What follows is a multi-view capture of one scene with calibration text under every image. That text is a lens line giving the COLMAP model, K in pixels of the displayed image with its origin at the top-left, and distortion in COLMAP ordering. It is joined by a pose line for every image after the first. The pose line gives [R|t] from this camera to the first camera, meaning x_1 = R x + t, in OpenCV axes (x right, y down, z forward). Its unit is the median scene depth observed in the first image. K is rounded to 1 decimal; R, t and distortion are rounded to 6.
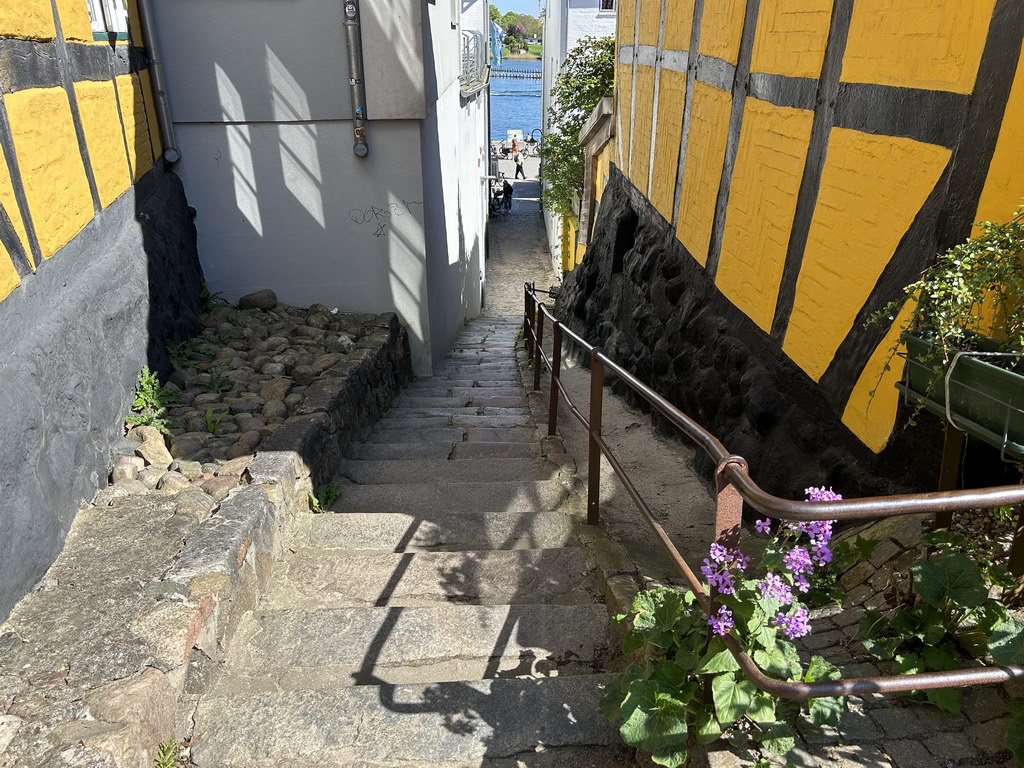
lens RADIAL K [[788.8, 0, 494.5], [0, 788.8, 388.5], [0, 0, 1]] dist [0.063451, -0.073054]
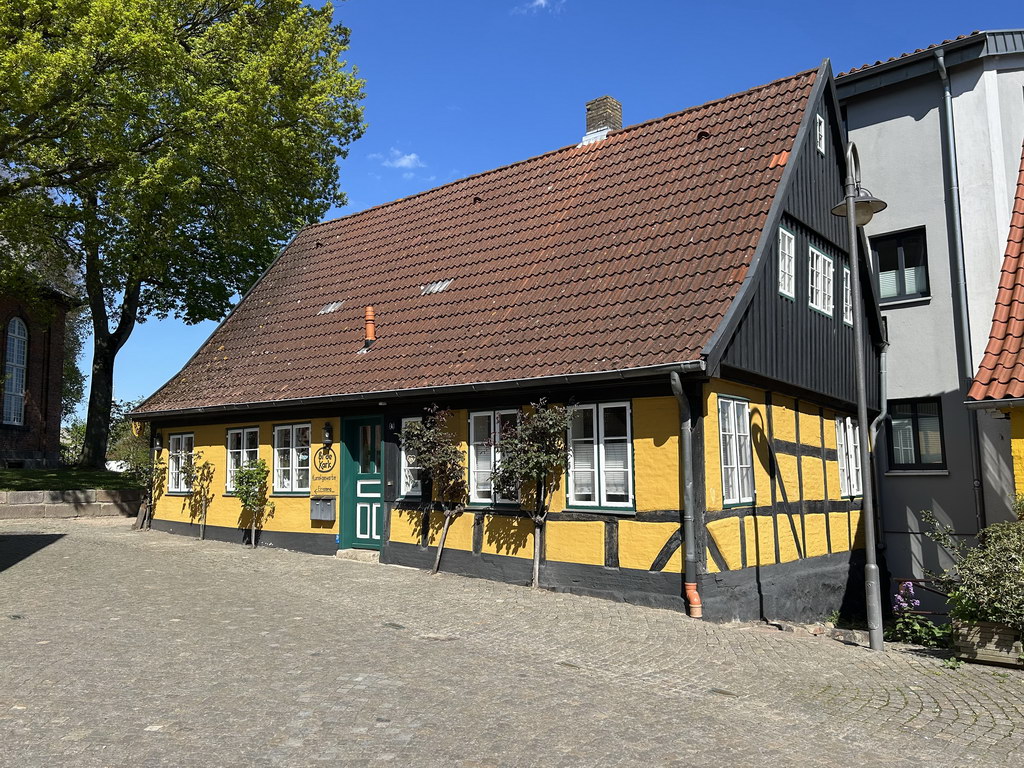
lens RADIAL K [[788.8, 0, 494.5], [0, 788.8, 388.5], [0, 0, 1]] dist [0.063451, -0.073054]
pose [[0.595769, -0.094894, -0.797530, 0.757848], [-0.314504, 0.886132, -0.340377, 0.408013], [0.739017, 0.453613, 0.498086, -1.077004]]
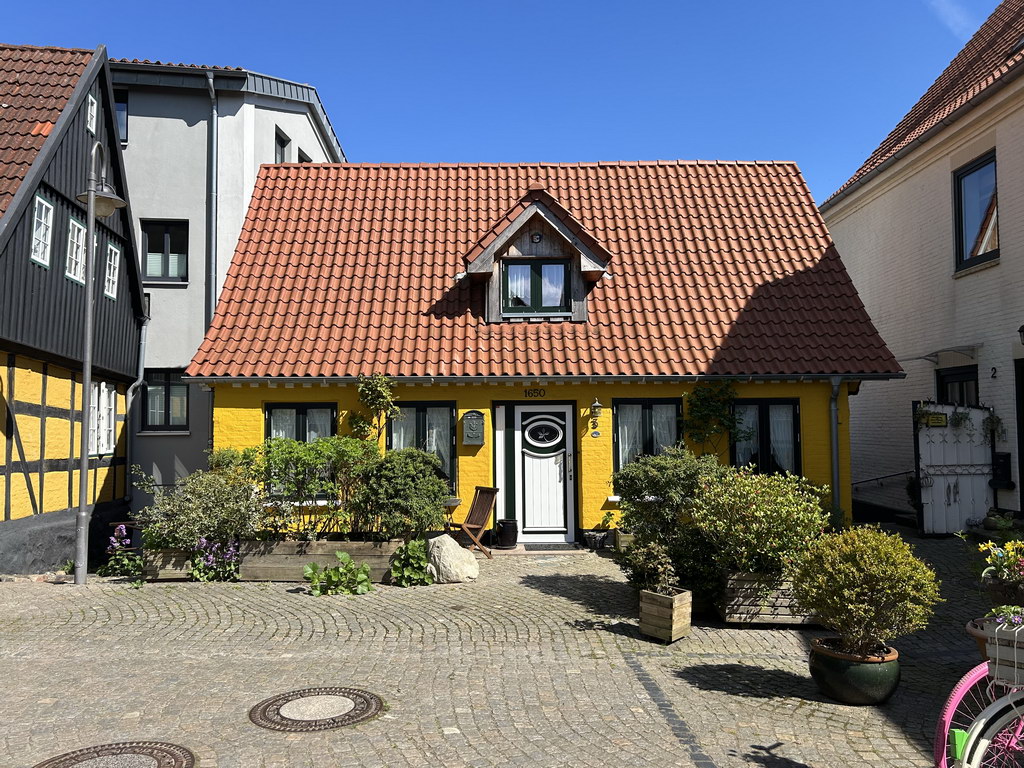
lens RADIAL K [[766.8, 0, 516.3], [0, 766.8, 389.1], [0, 0, 1]] dist [0.065801, -0.078377]
pose [[0.997512, -0.010626, -0.069697, 0.963067], [-0.021925, 0.892809, -0.449902, 0.457115], [0.067006, 0.450311, 0.890354, -1.193891]]
